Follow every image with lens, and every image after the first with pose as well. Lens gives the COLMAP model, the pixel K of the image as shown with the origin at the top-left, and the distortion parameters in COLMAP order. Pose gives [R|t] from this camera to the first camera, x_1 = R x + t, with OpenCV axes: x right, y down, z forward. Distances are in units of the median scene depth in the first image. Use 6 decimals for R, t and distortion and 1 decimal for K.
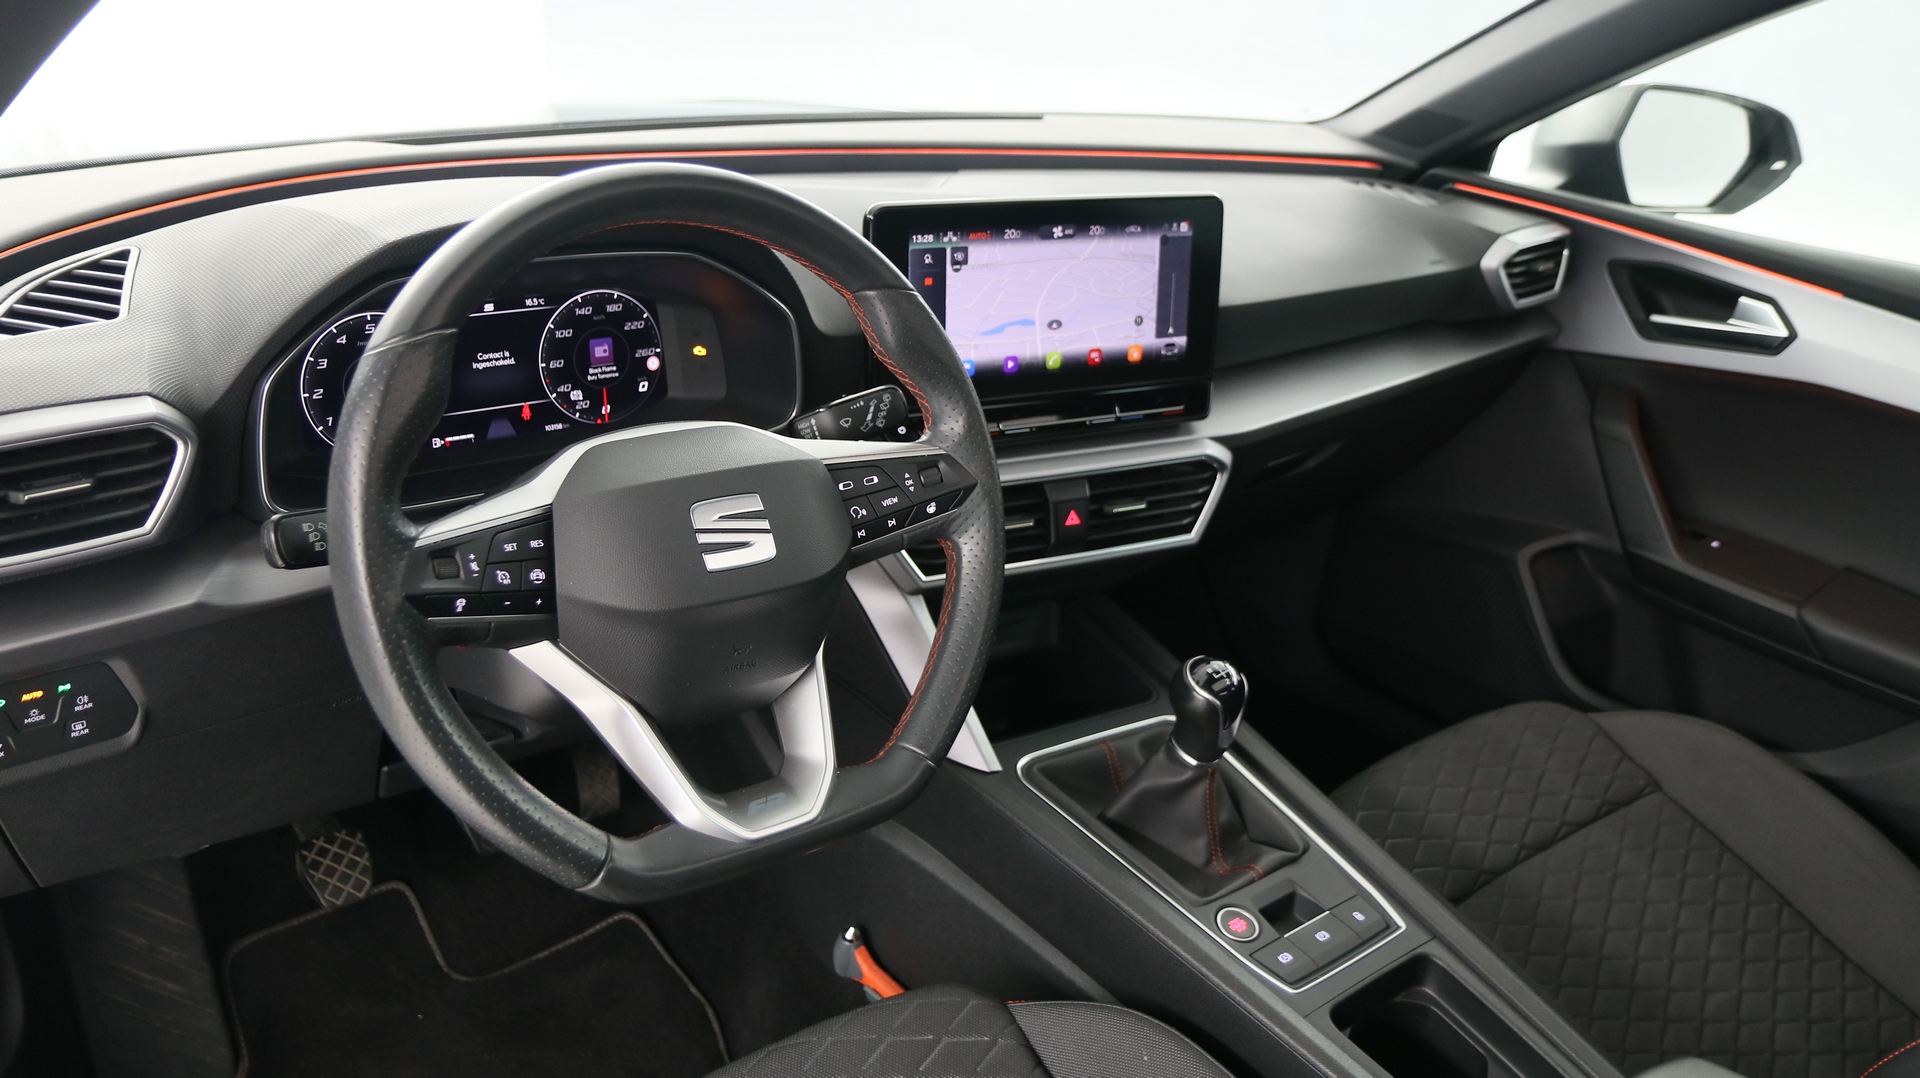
lens RADIAL K [[1488.1, 0, 960.0], [0, 1488.1, 539.0], [0, 0, 1]] dist [-0.008822, -0.003244]
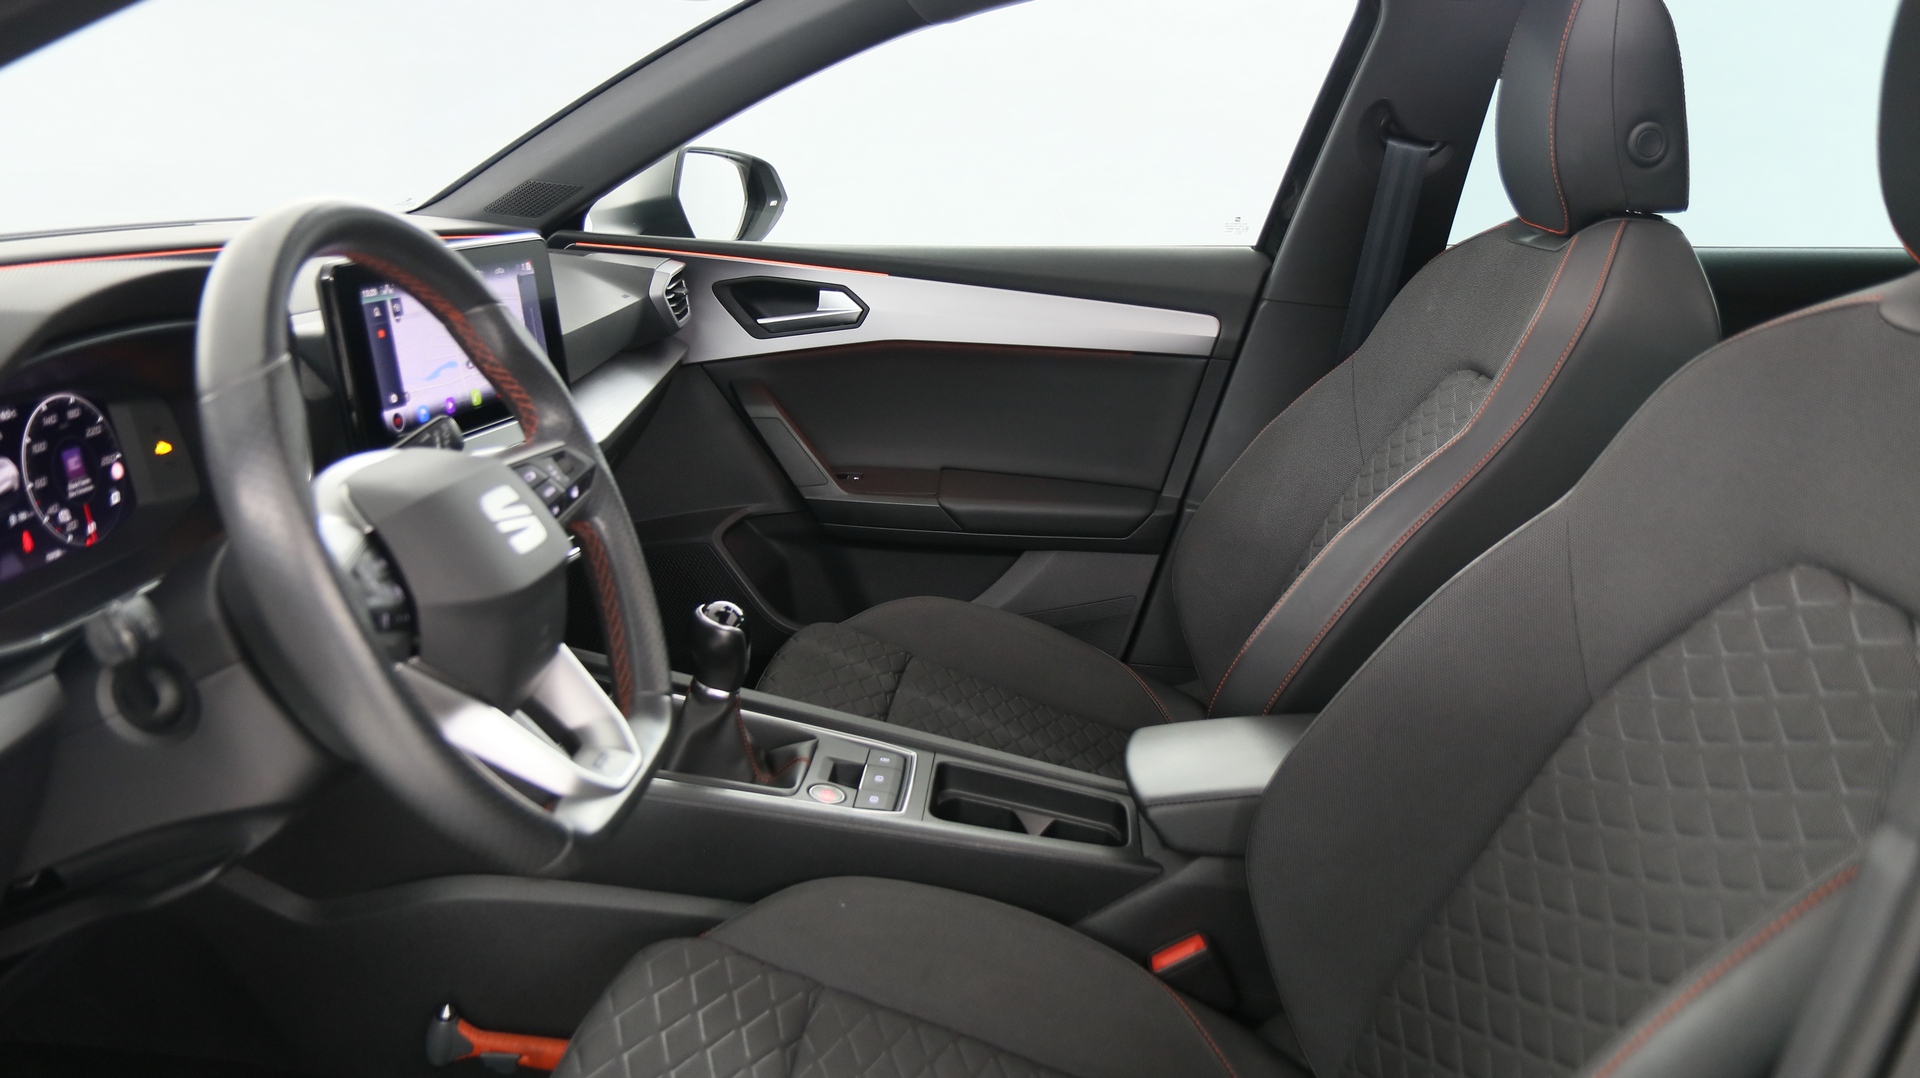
lens RADIAL K [[1488.1, 0, 960.0], [0, 1488.1, 539.0], [0, 0, 1]] dist [-0.008822, -0.003244]
pose [[0.669122, -0.253974, 0.698407, -0.501976], [0.323248, 0.945696, 0.034206, 0.054939], [-0.669168, 0.202871, 0.714883, 0.025593]]
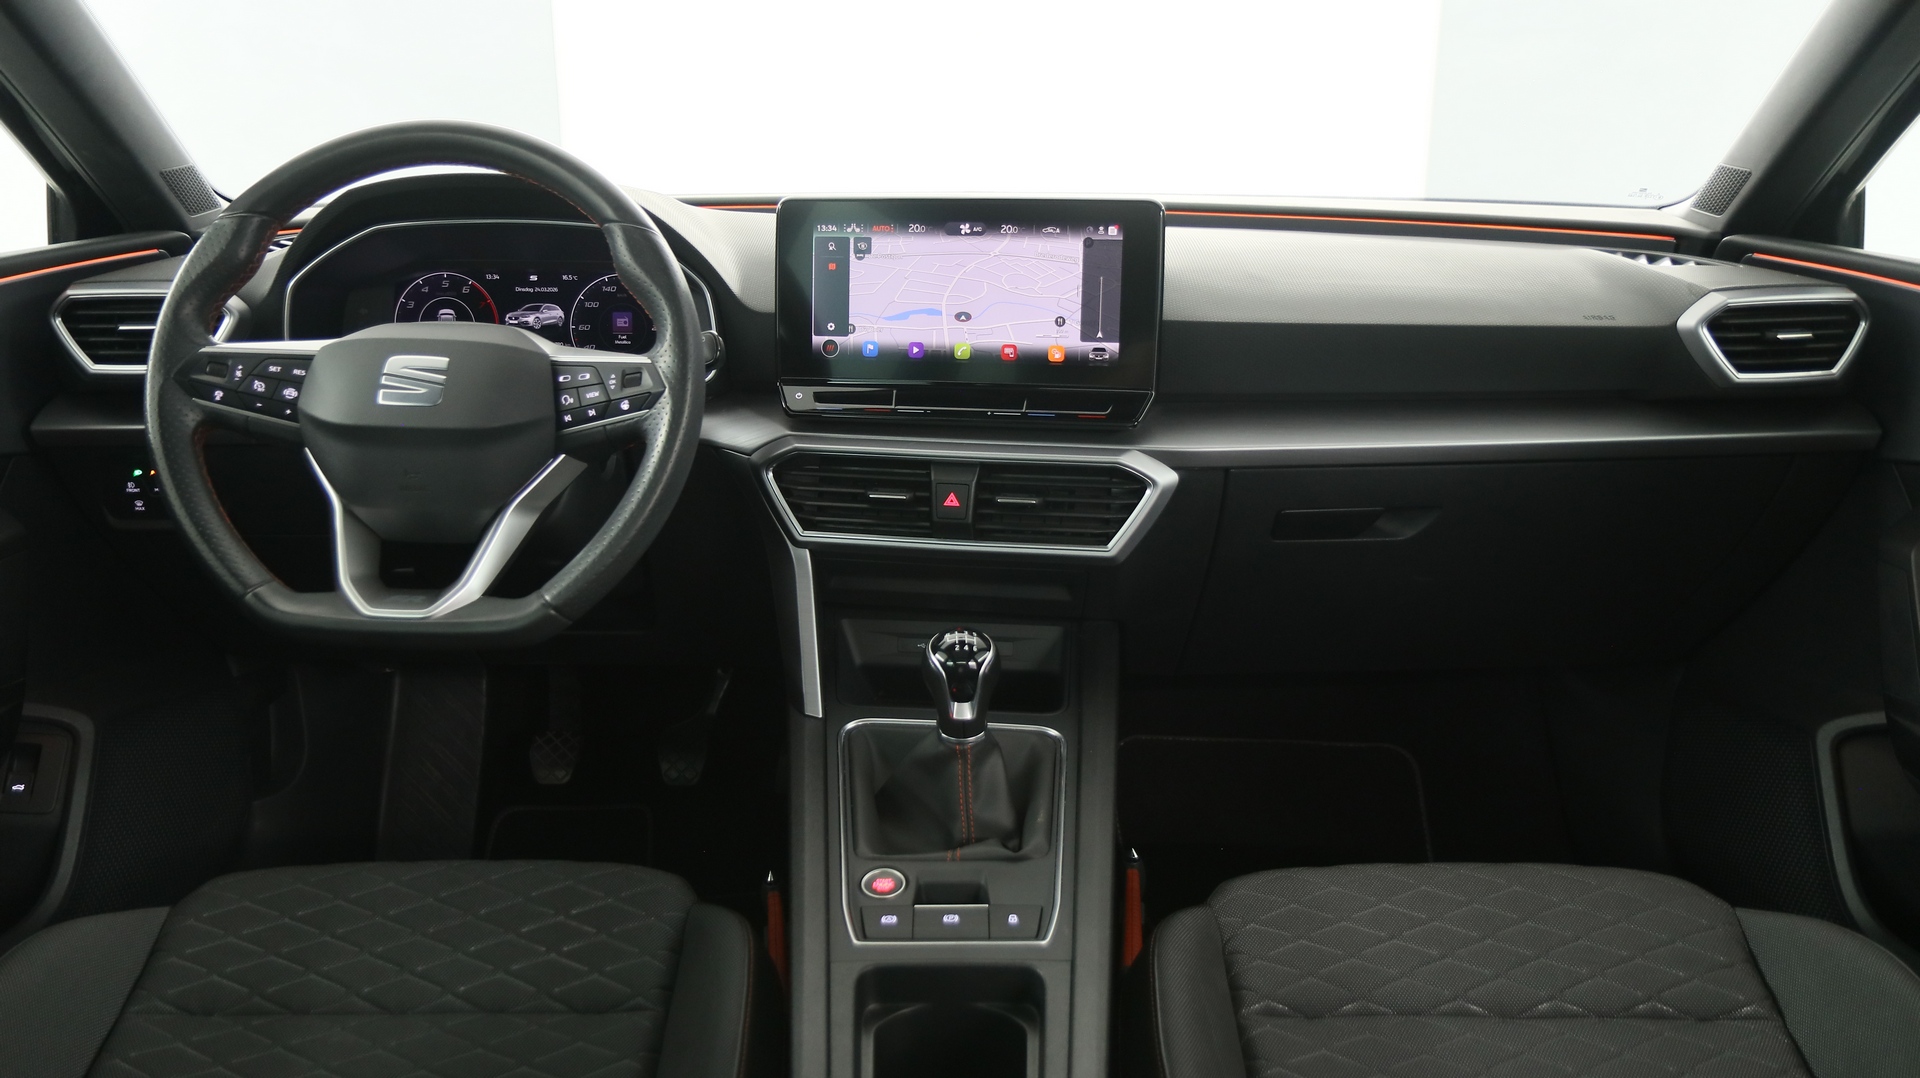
lens RADIAL K [[1488.1, 0, 960.0], [0, 1488.1, 539.0], [0, 0, 1]] dist [-0.008822, -0.003244]
pose [[0.774016, 0.089076, -0.626869, 0.772782], [-0.199188, 0.974043, -0.107535, 0.129420], [0.601019, 0.208099, 0.771668, 0.226452]]
